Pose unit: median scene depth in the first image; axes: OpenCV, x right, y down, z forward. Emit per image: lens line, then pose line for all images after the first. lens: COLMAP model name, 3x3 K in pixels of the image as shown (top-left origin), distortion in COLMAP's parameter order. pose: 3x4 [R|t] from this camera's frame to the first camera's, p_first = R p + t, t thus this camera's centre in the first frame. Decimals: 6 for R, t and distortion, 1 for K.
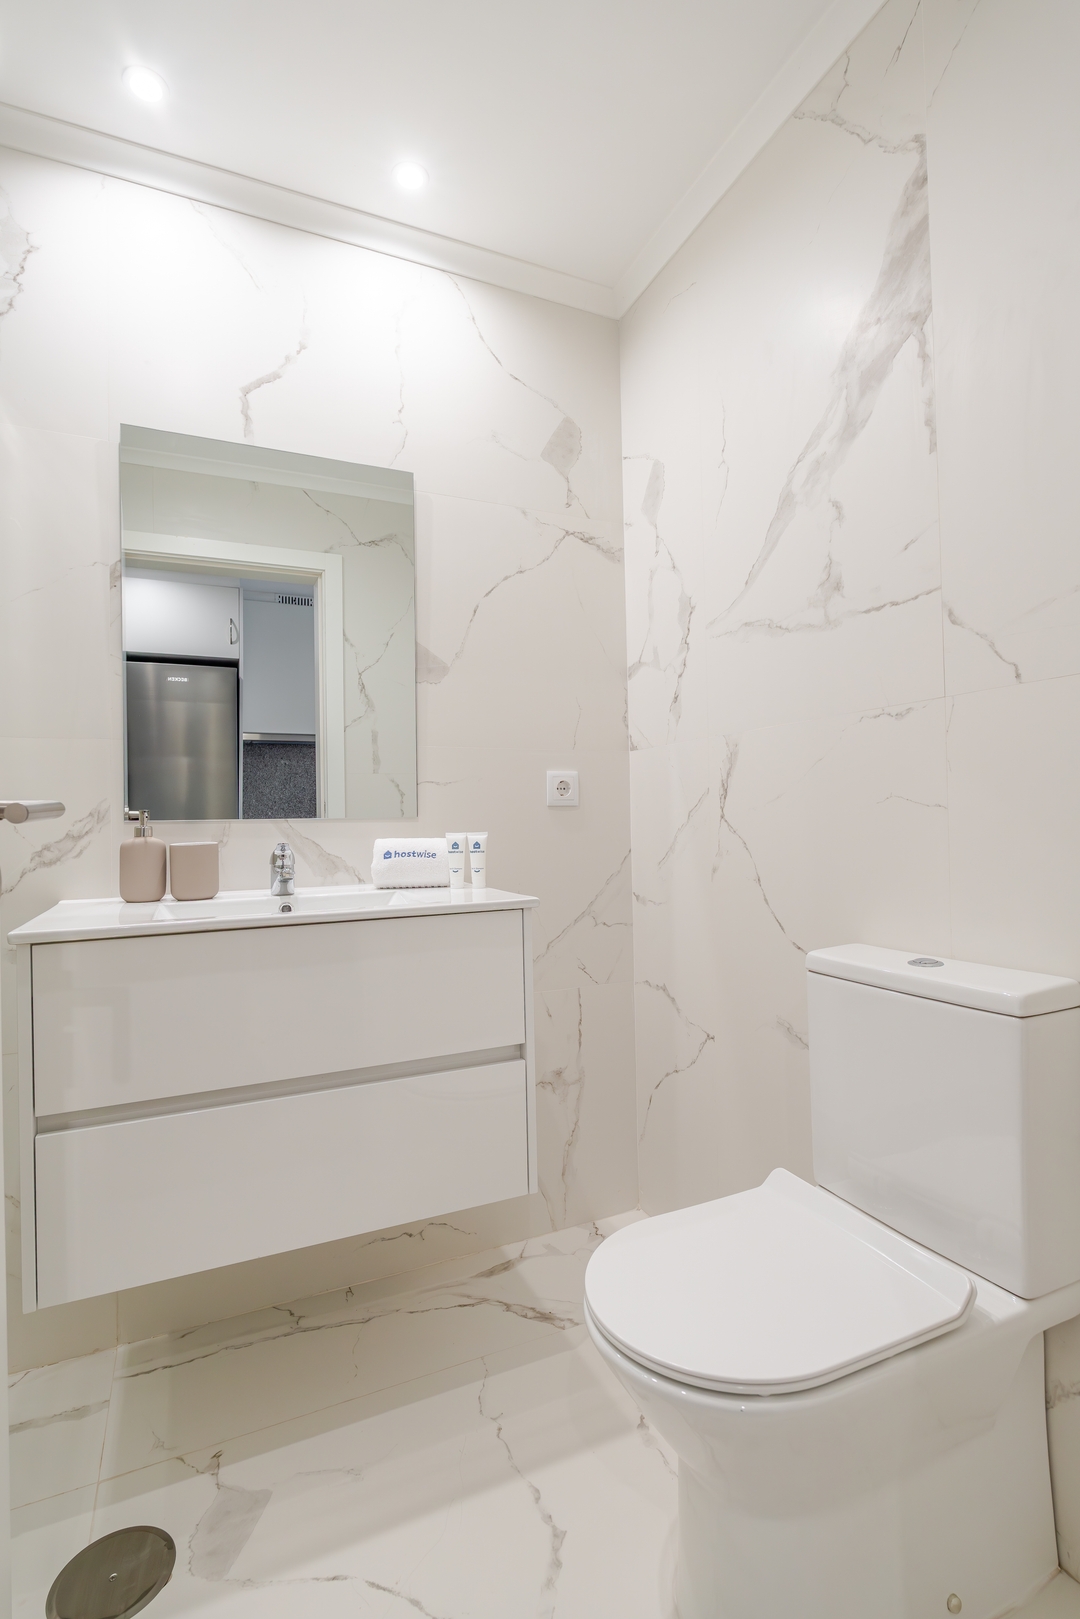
lens RADIAL K [[816.9, 0, 569.5], [0, 816.9, 813.3], [0, 0, 1]] dist [-0.013789, 0.004742]
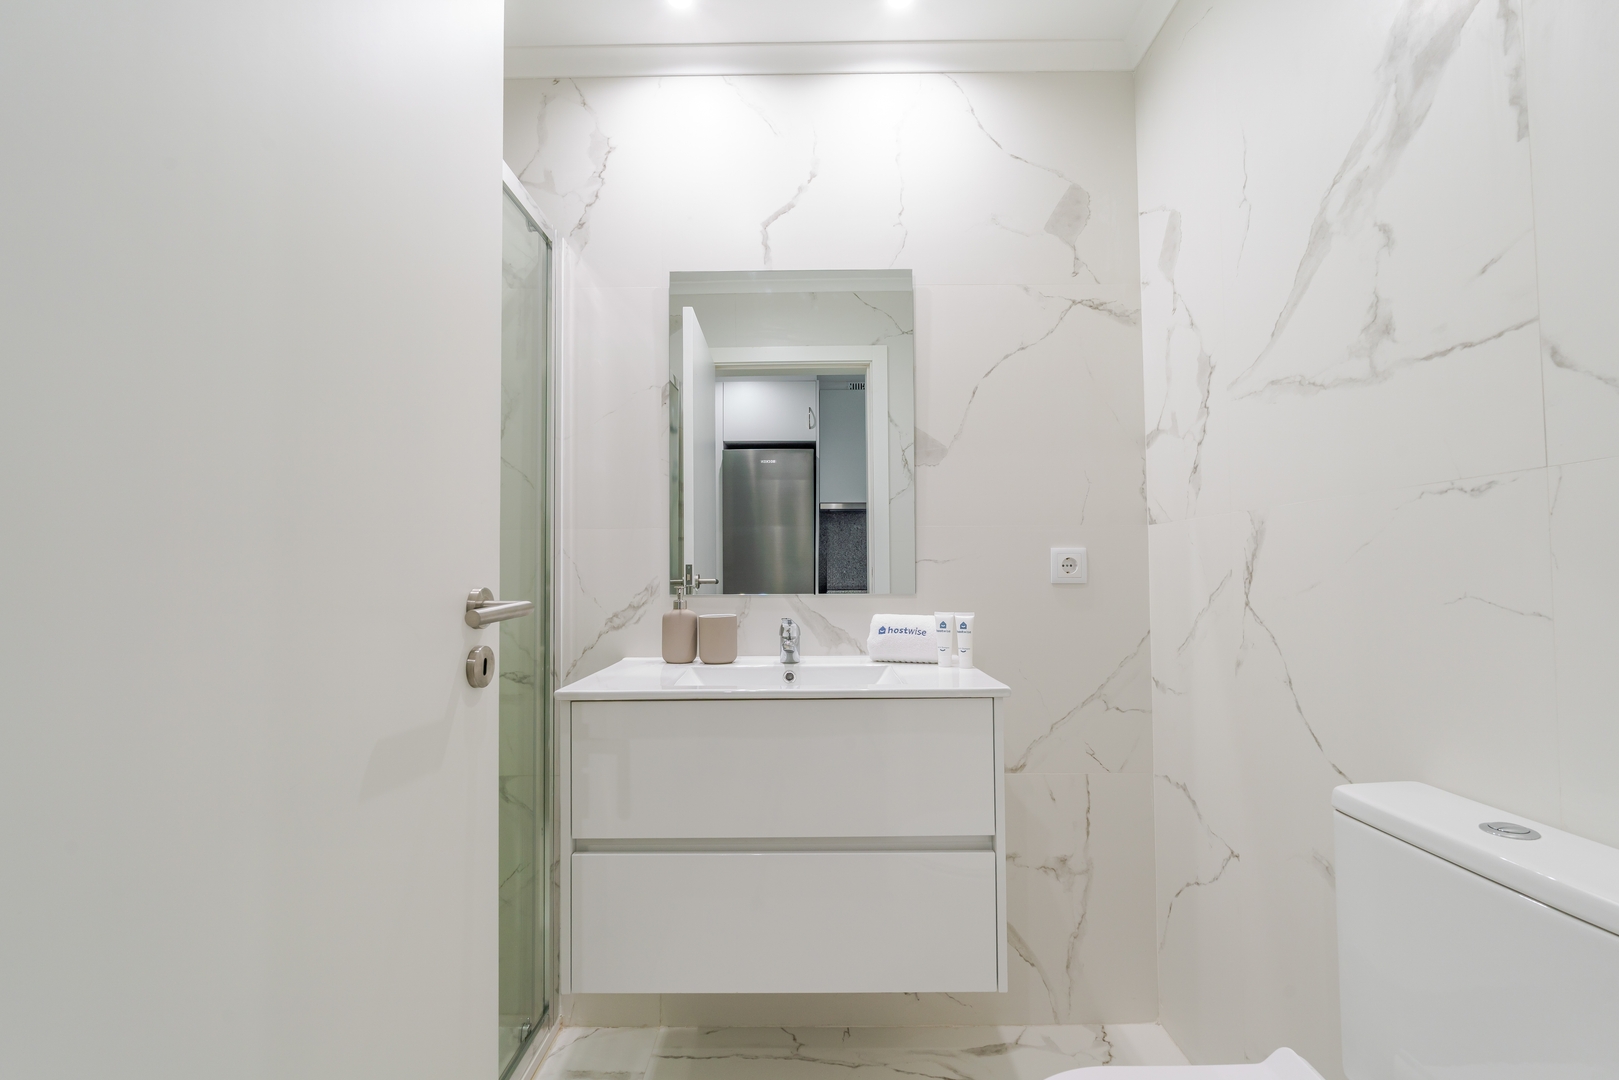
lens RADIAL K [[737.7, 0, 808.1], [0, 737.7, 545.6], [0, 0, 1]] dist [-0.011740, 0.000446]
pose [[0.894857, -0.001478, -0.446350, 0.124867], [-0.006521, 0.999845, -0.016384, -0.044690], [0.446304, 0.017572, 0.894709, 0.094613]]
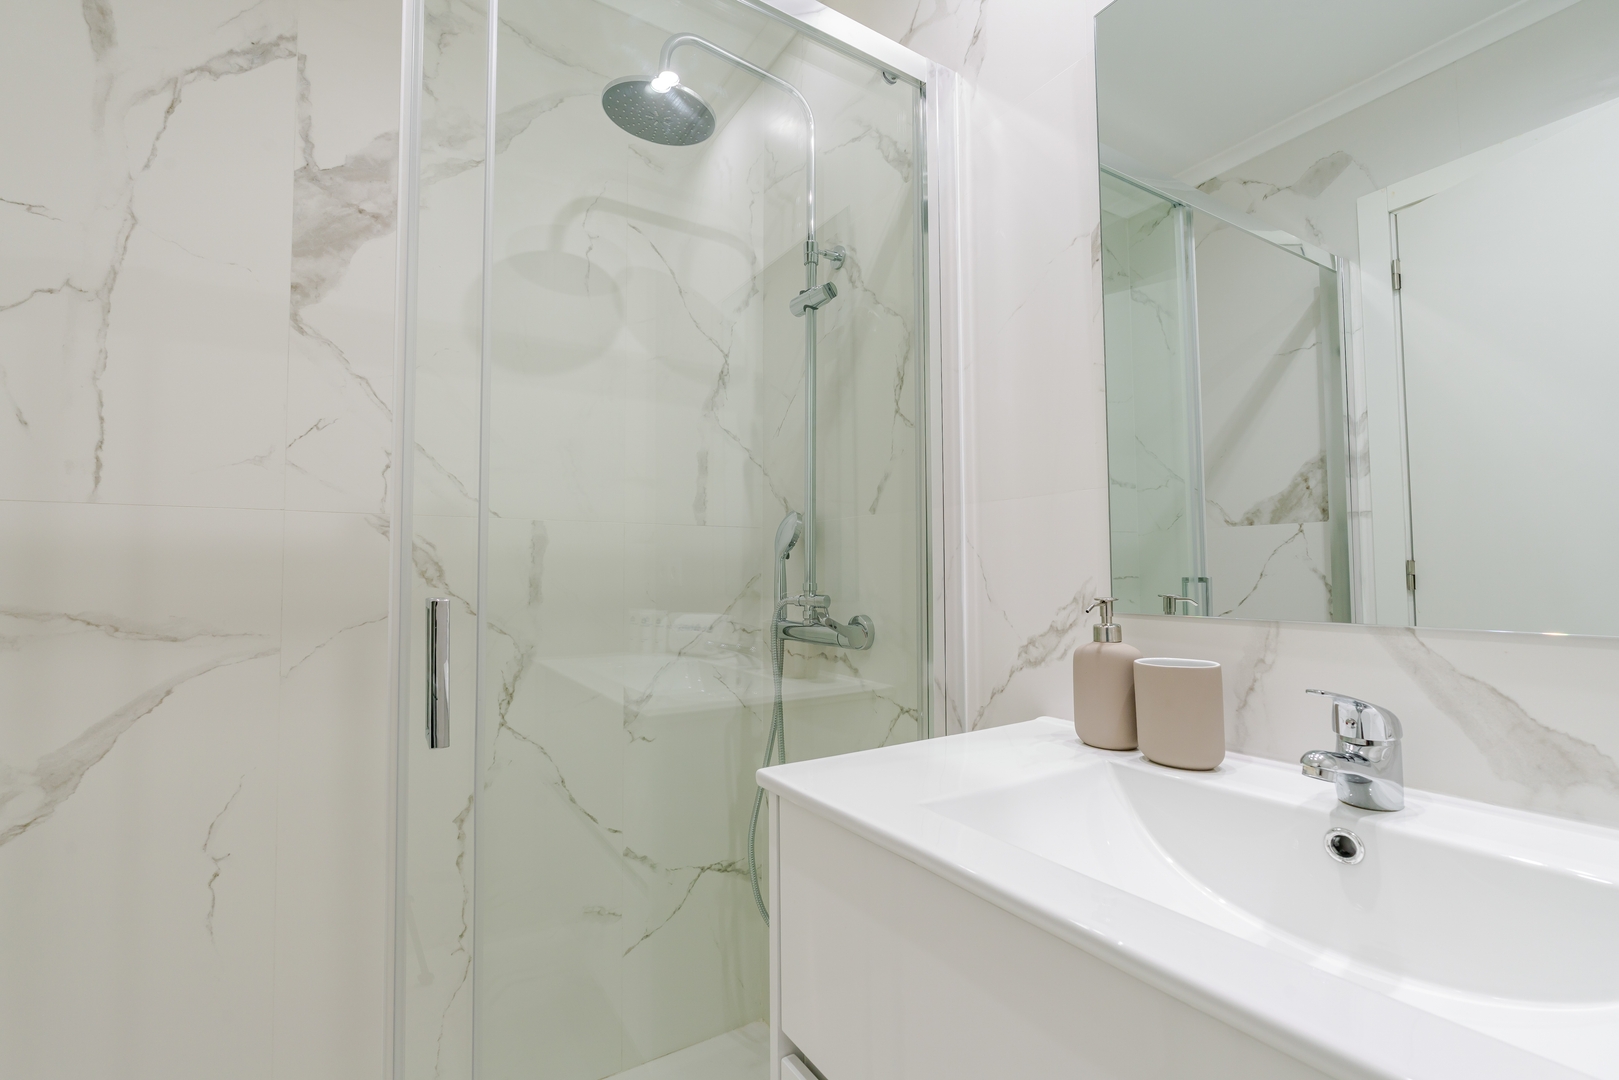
lens RADIAL K [[709.8, 0, 813.5], [0, 709.8, 542.5], [0, 0, 1]] dist [-0.001189, 0.000036]
pose [[0.110893, -0.022492, -0.993578, -0.007080], [0.018477, 0.999618, -0.020567, -0.036465], [0.993661, -0.016077, 0.111266, 0.658317]]
